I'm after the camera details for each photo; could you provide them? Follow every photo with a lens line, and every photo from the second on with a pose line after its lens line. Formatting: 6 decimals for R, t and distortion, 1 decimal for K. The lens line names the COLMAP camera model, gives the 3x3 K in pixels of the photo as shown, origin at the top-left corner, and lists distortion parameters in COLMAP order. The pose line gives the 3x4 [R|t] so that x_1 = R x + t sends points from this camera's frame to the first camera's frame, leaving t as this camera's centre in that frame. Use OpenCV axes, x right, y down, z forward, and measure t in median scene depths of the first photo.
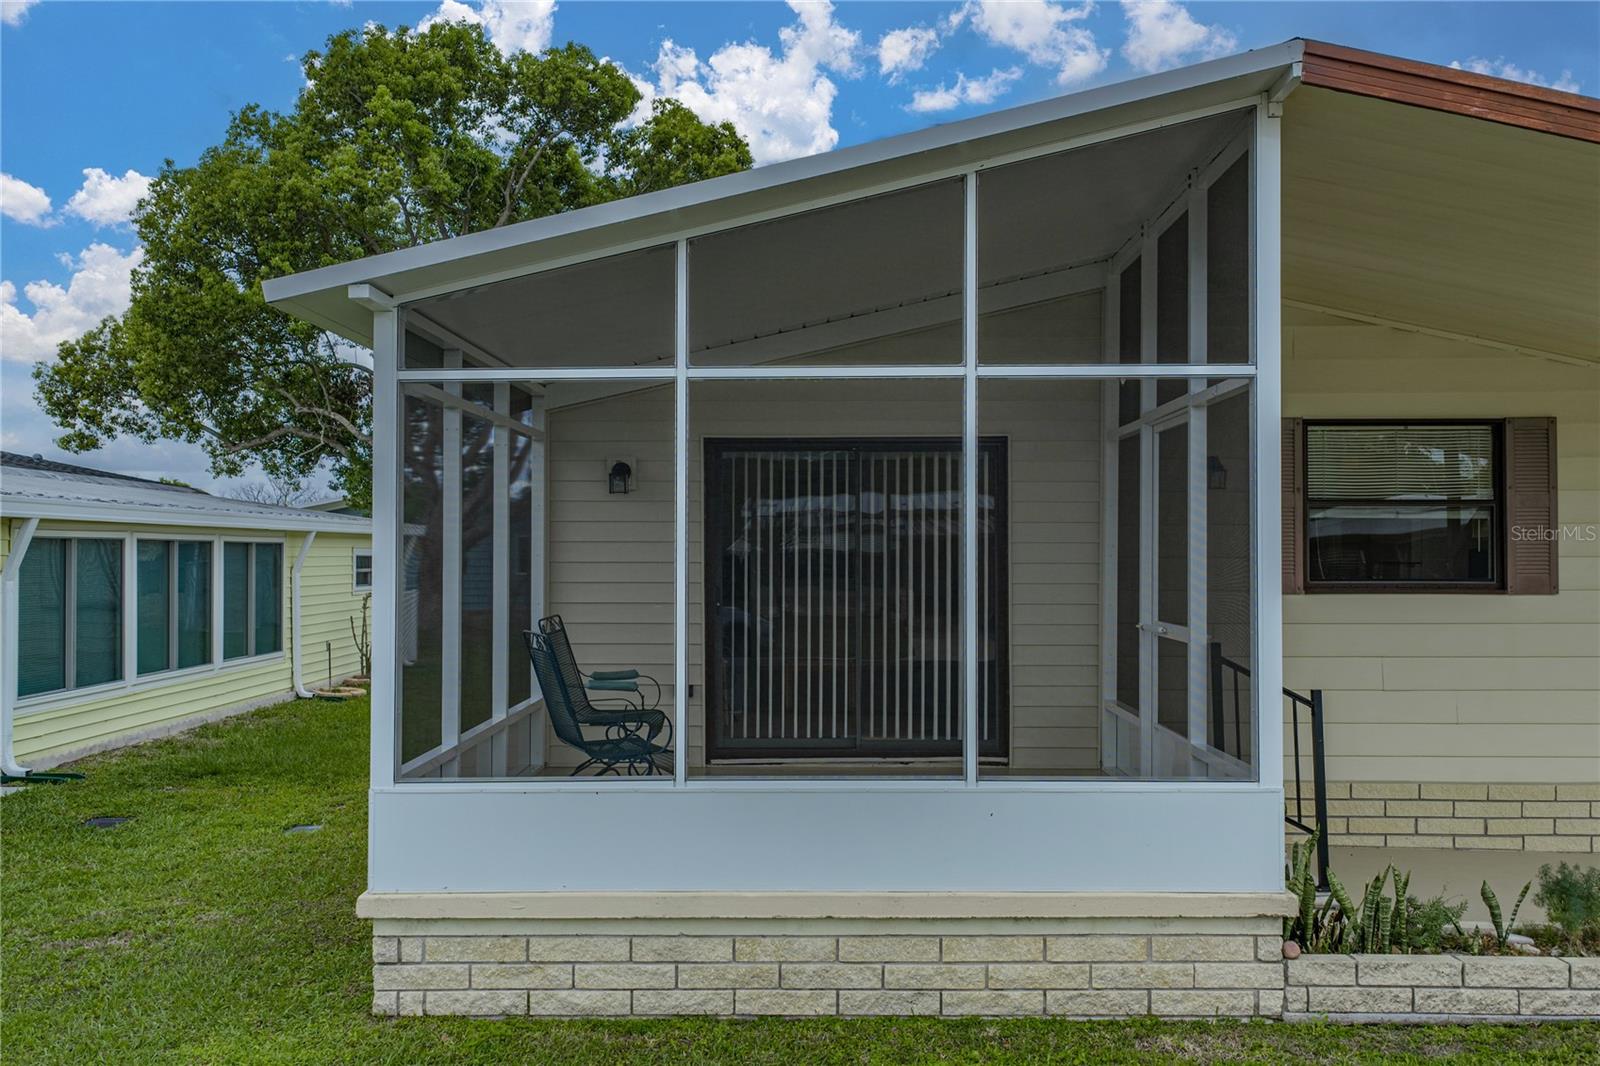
lens RADIAL K [[1339.6, 0, 800.3], [0, 1339.6, 522.6], [0, 0, 1]] dist [0.012986, 0.021064]
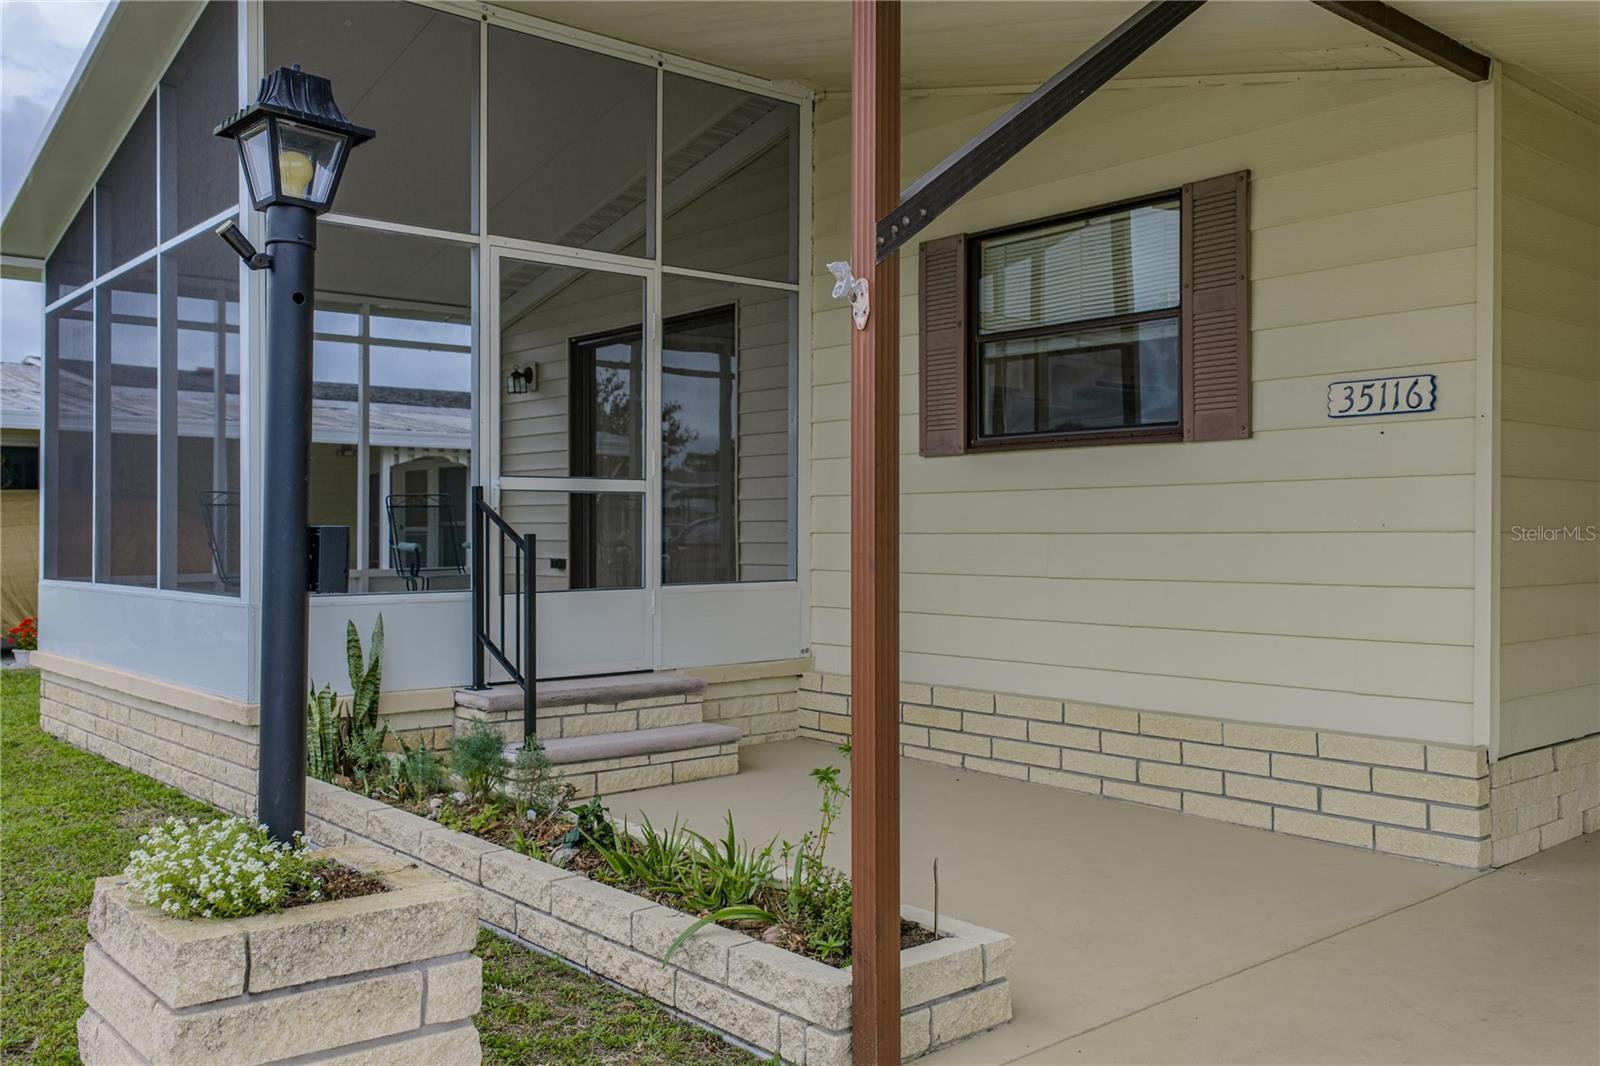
lens RADIAL K [[1360.6, 0, 798.6], [0, 1360.6, 524.5], [0, 0, 1]] dist [0.016137, 0.008765]
pose [[0.664421, -0.004945, -0.747342, 0.915610], [0.019243, 0.999760, 0.010493, 0.084831], [0.747111, -0.021353, 0.664356, 0.392323]]
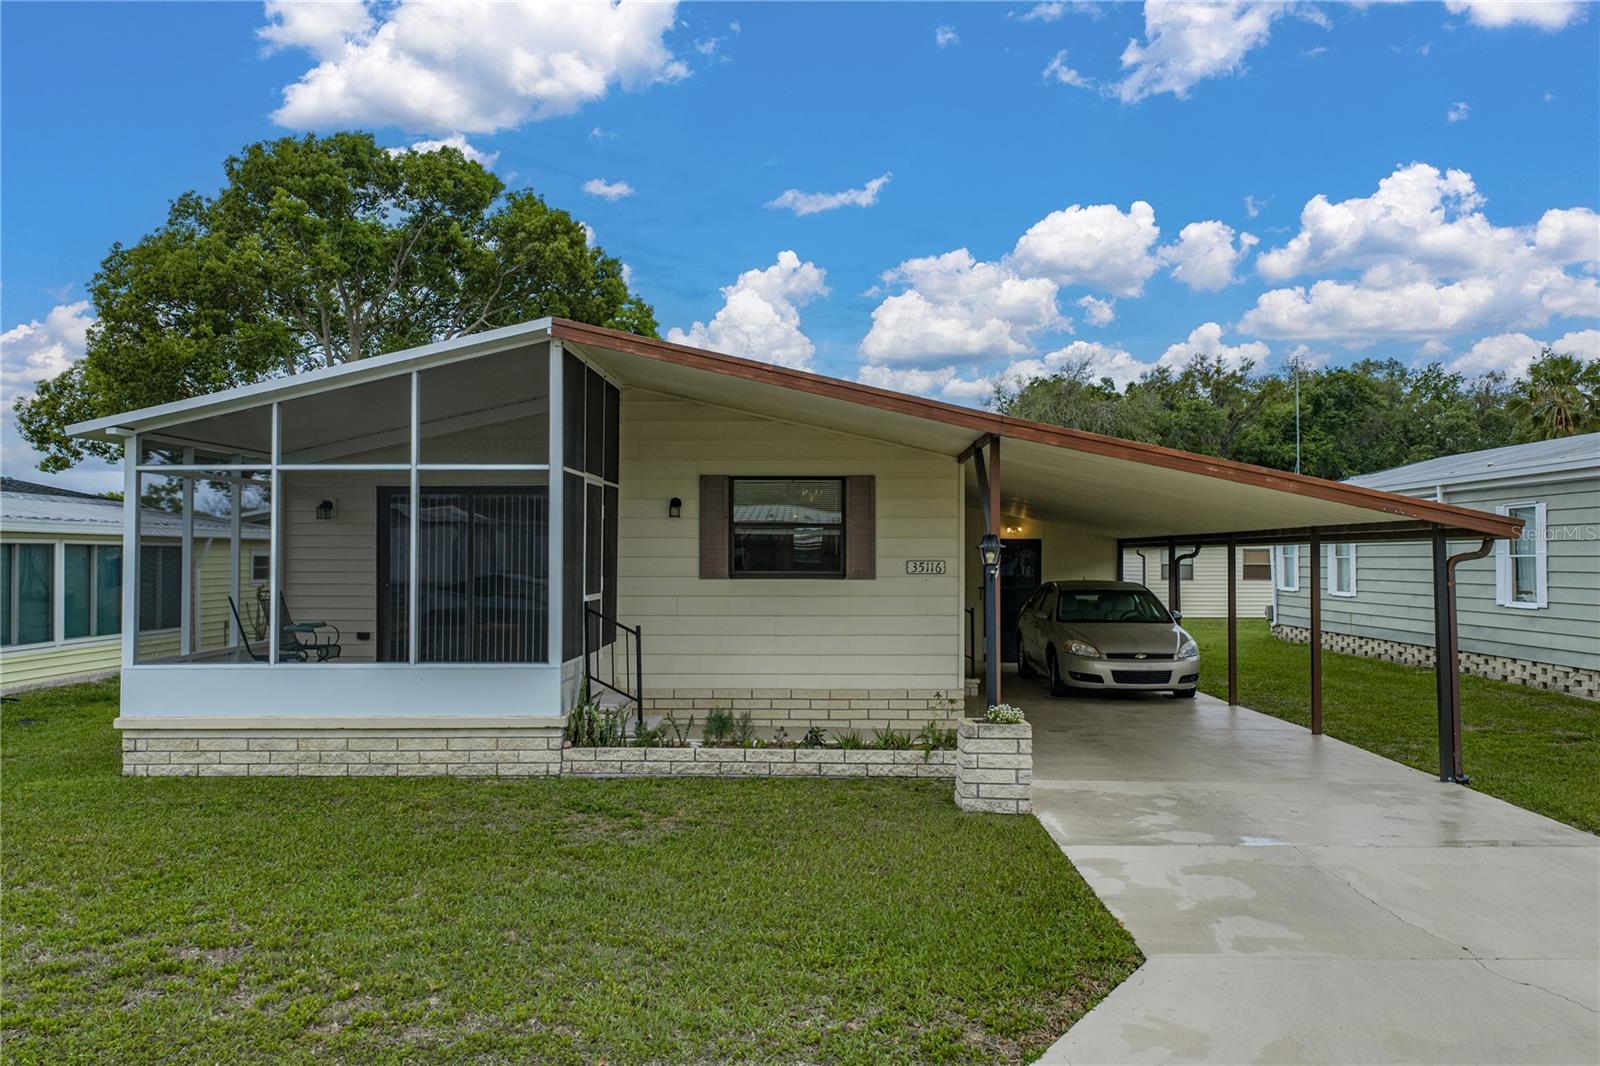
lens RADIAL K [[1322.4, 0, 800.0], [0, 1322.4, 533.0], [0, 0, 1]] dist [0.005461, 0.044158]
pose [[0.999999, 0.001416, 0.000585, 0.465998], [-0.001419, 0.999985, 0.005381, -0.014130], [-0.000578, -0.005382, 0.999985, -0.674455]]
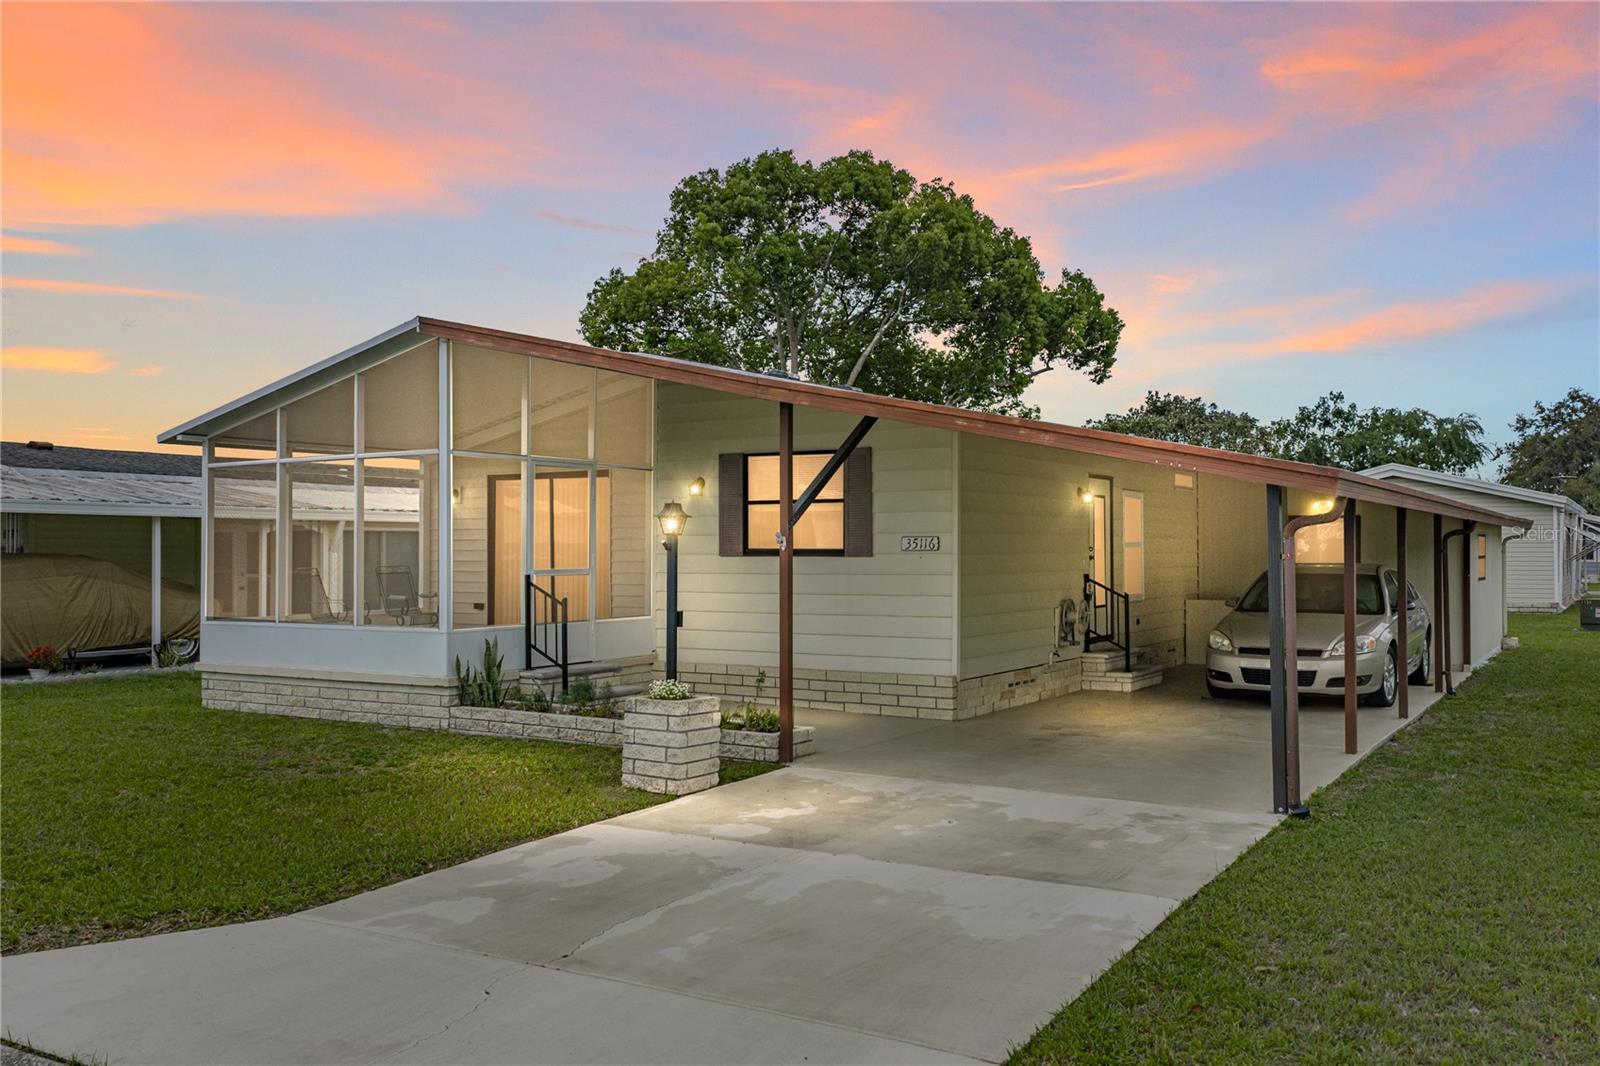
lens RADIAL K [[1339.6, 0, 800.3], [0, 1339.6, 522.6], [0, 0, 1]] dist [0.012986, 0.021064]
pose [[0.857382, -0.012336, -0.514533, 1.320143], [0.014169, 0.999900, -0.000363, 0.012069], [0.514486, -0.006979, 0.857471, -0.424030]]
